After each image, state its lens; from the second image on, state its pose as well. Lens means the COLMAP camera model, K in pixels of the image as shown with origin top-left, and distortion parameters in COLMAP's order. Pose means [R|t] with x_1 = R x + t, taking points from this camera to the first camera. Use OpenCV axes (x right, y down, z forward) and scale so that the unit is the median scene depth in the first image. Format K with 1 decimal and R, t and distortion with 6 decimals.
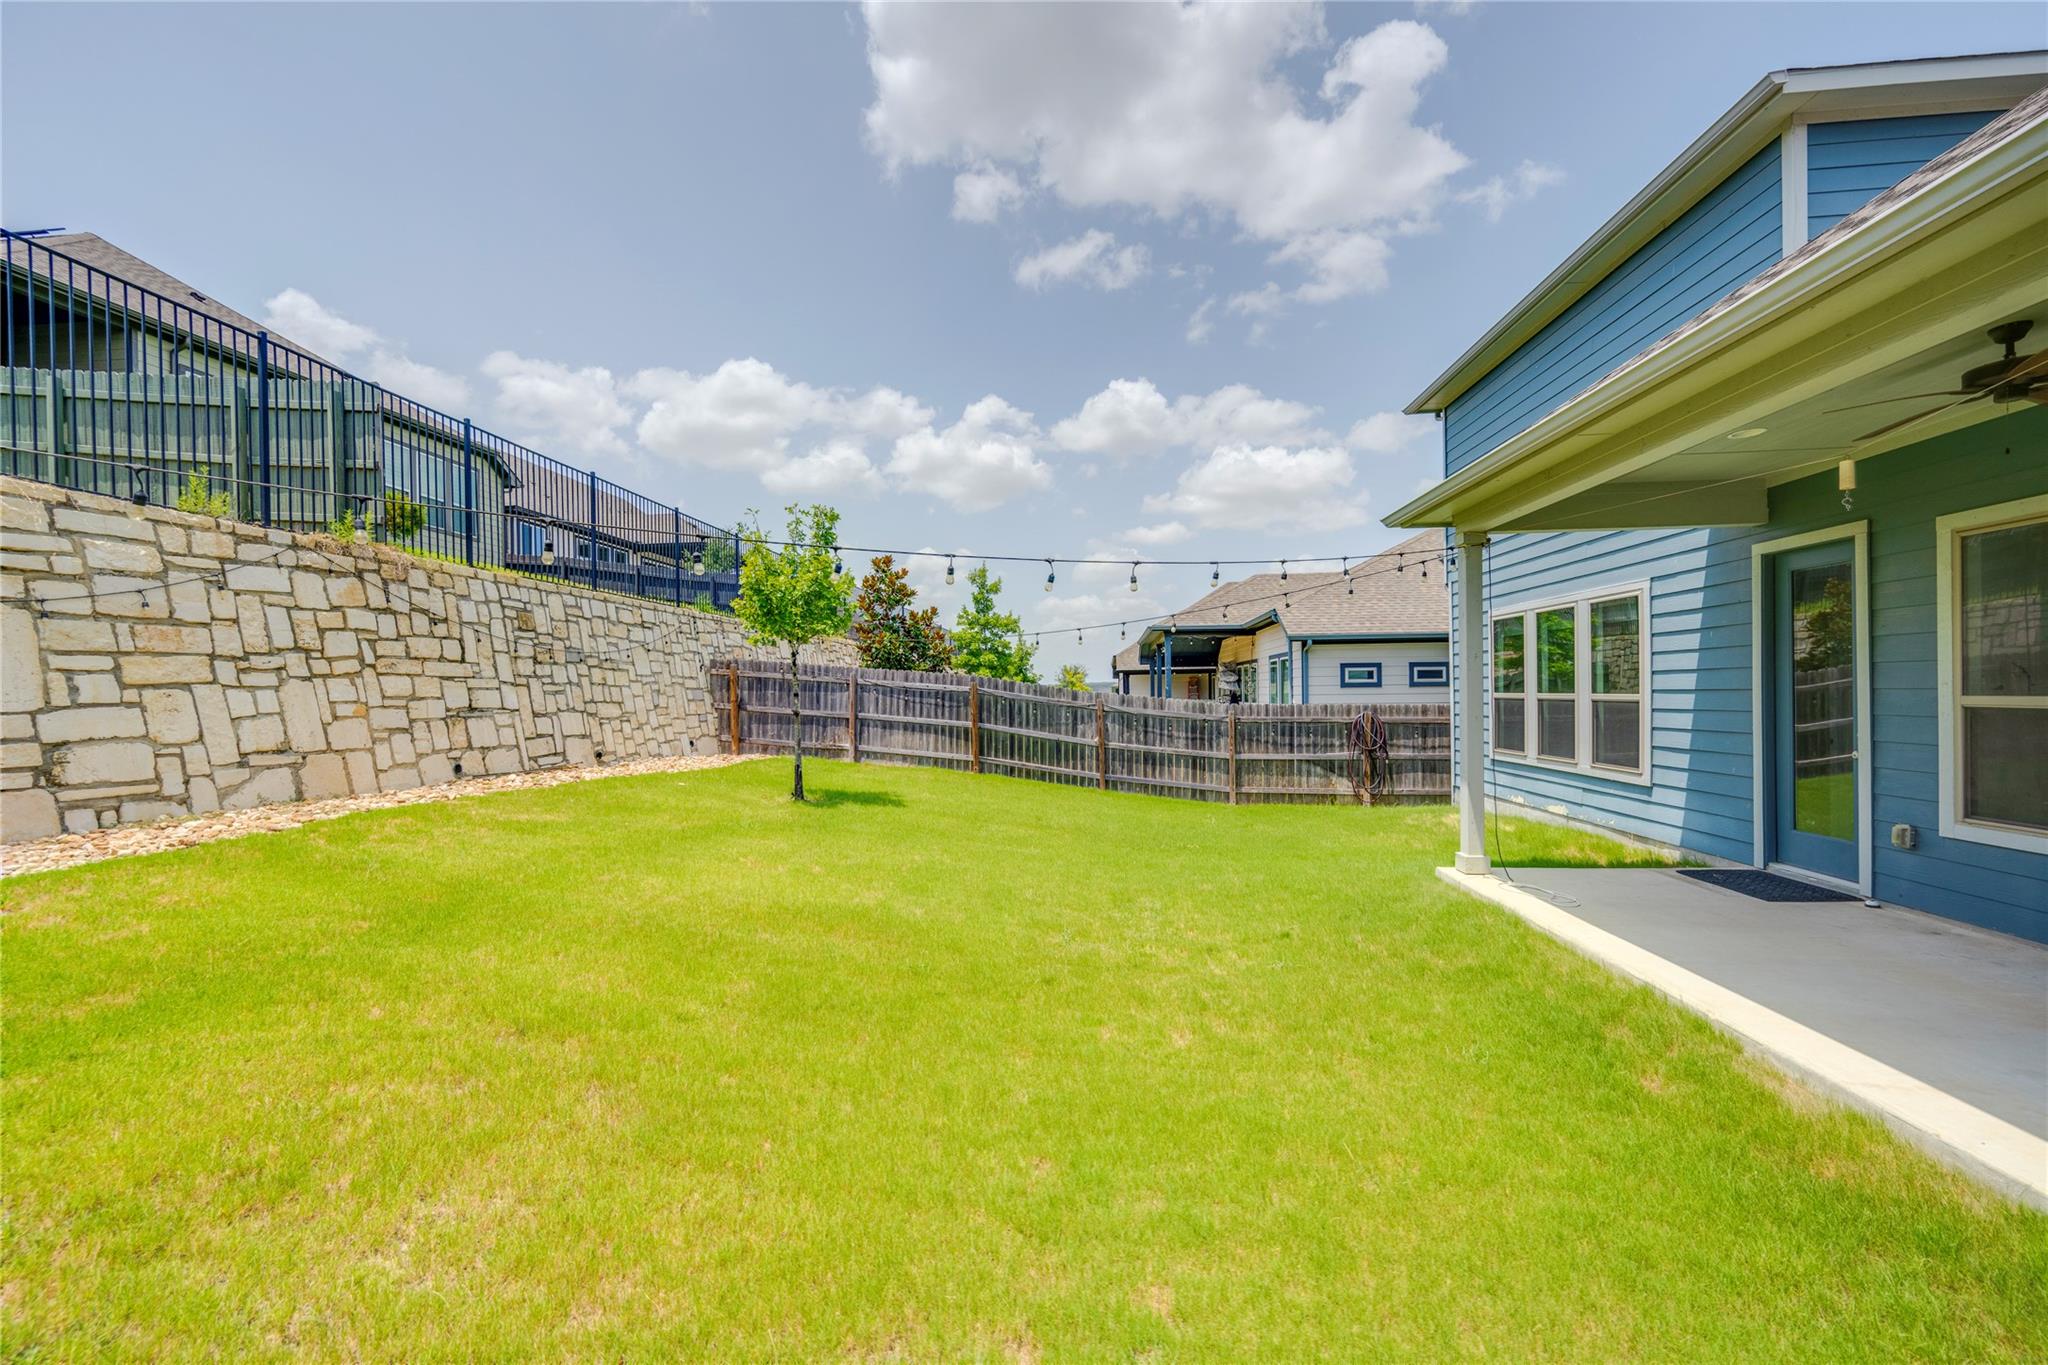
lens RADIAL K [[811.2, 0, 1028.8], [0, 811.2, 694.7], [0, 0, 1]] dist [-0.000476, -0.000127]
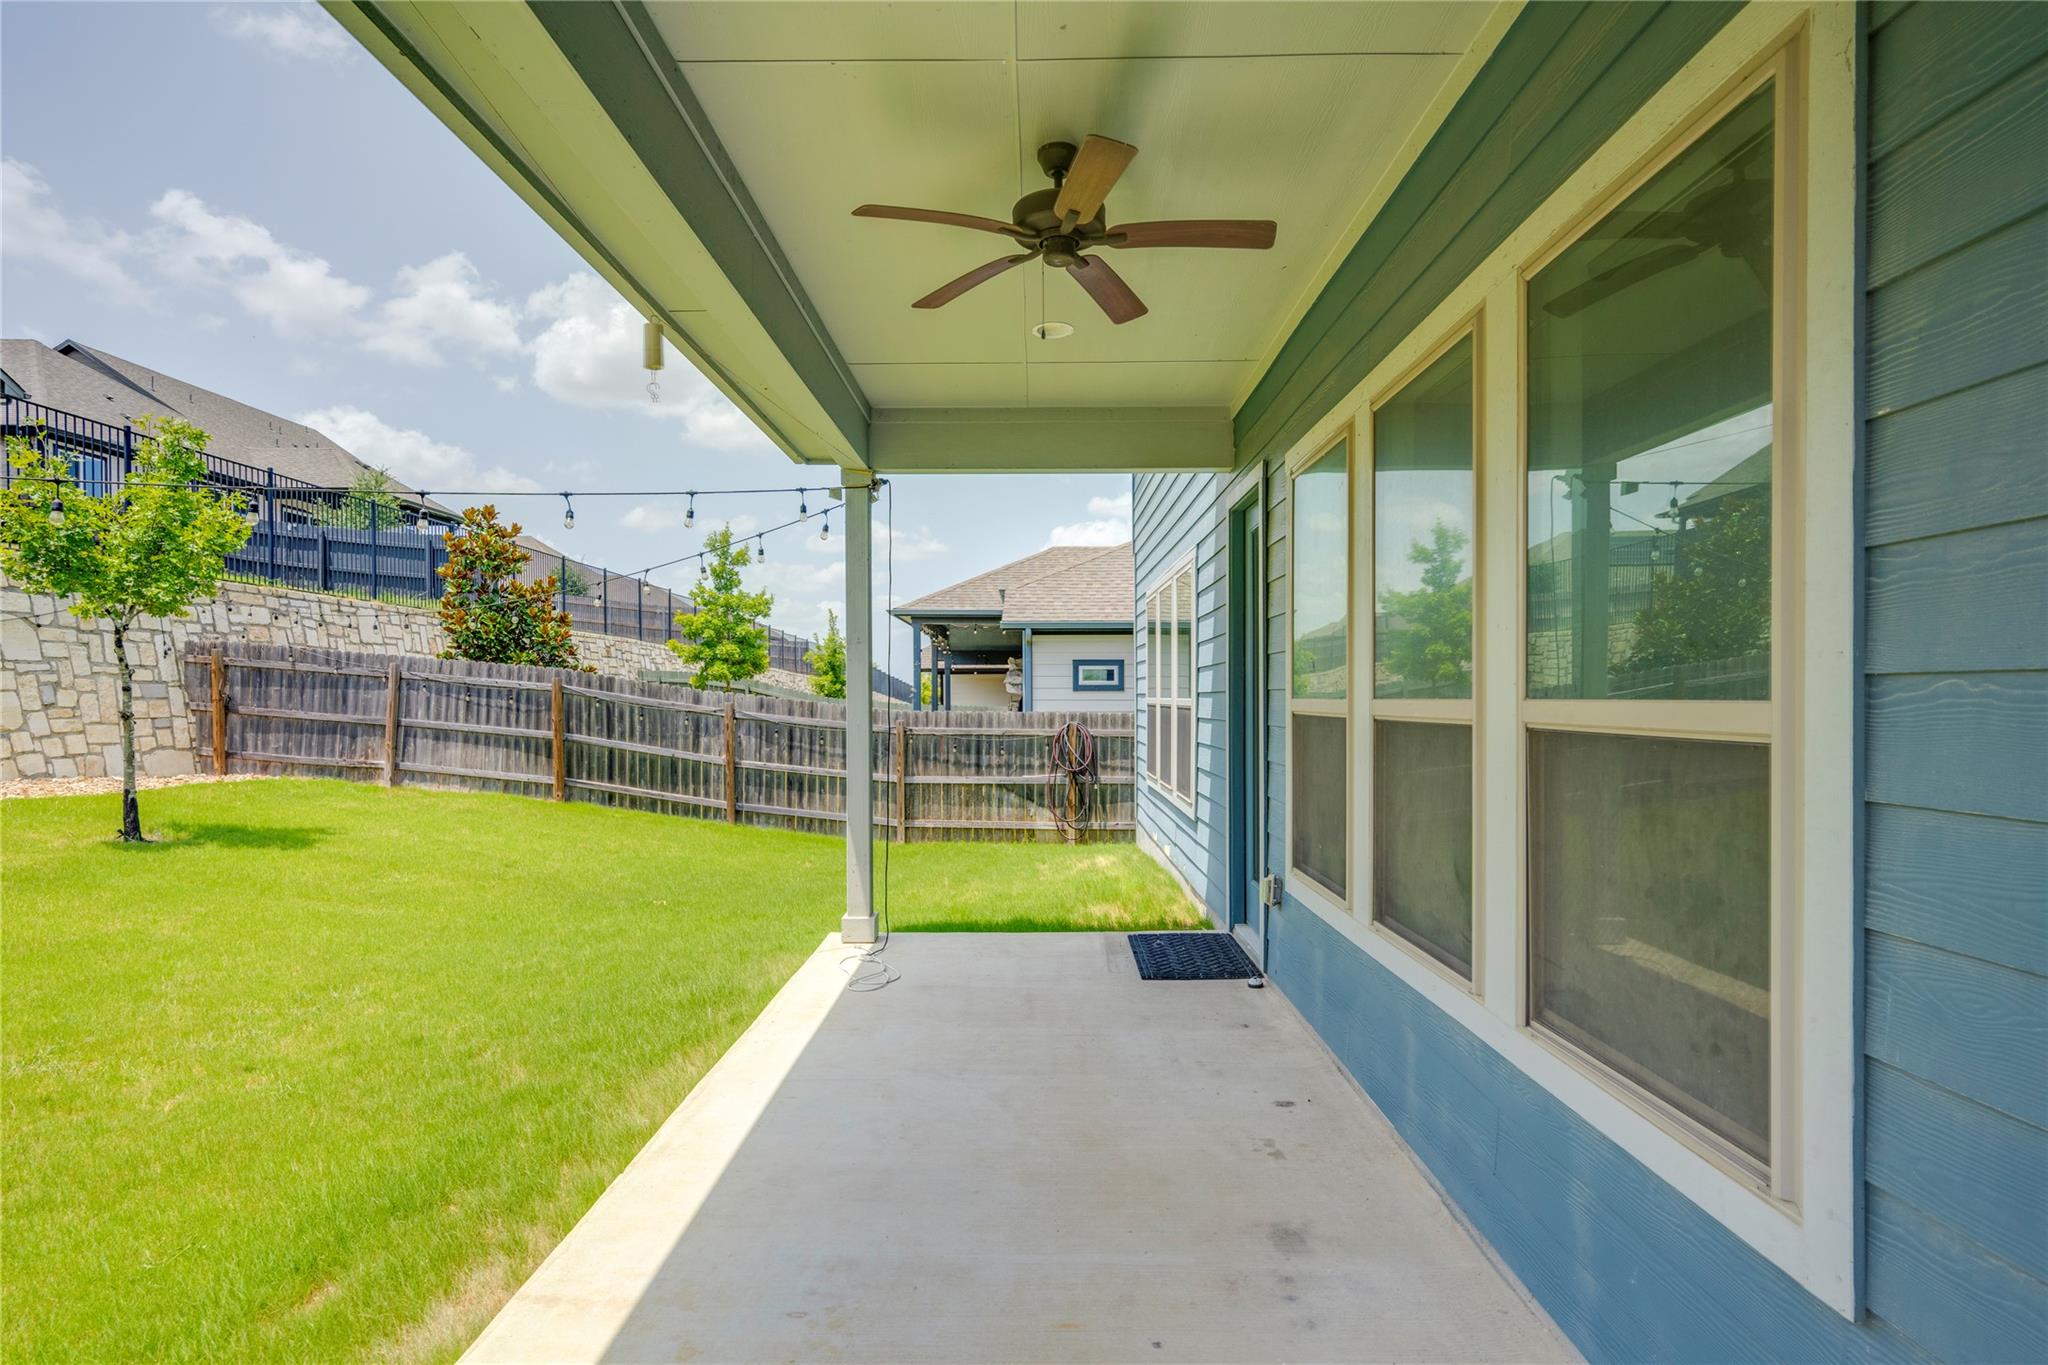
lens RADIAL K [[1020.0, 0, 1032.2], [0, 1020.0, 707.3], [0, 0, 1]] dist [0.011638, -0.000302]
pose [[0.996342, 0.010421, 0.084813, 0.361337], [-0.010862, 0.999930, 0.004742, 0.002871], [-0.084758, -0.005646, 0.996386, 0.046642]]
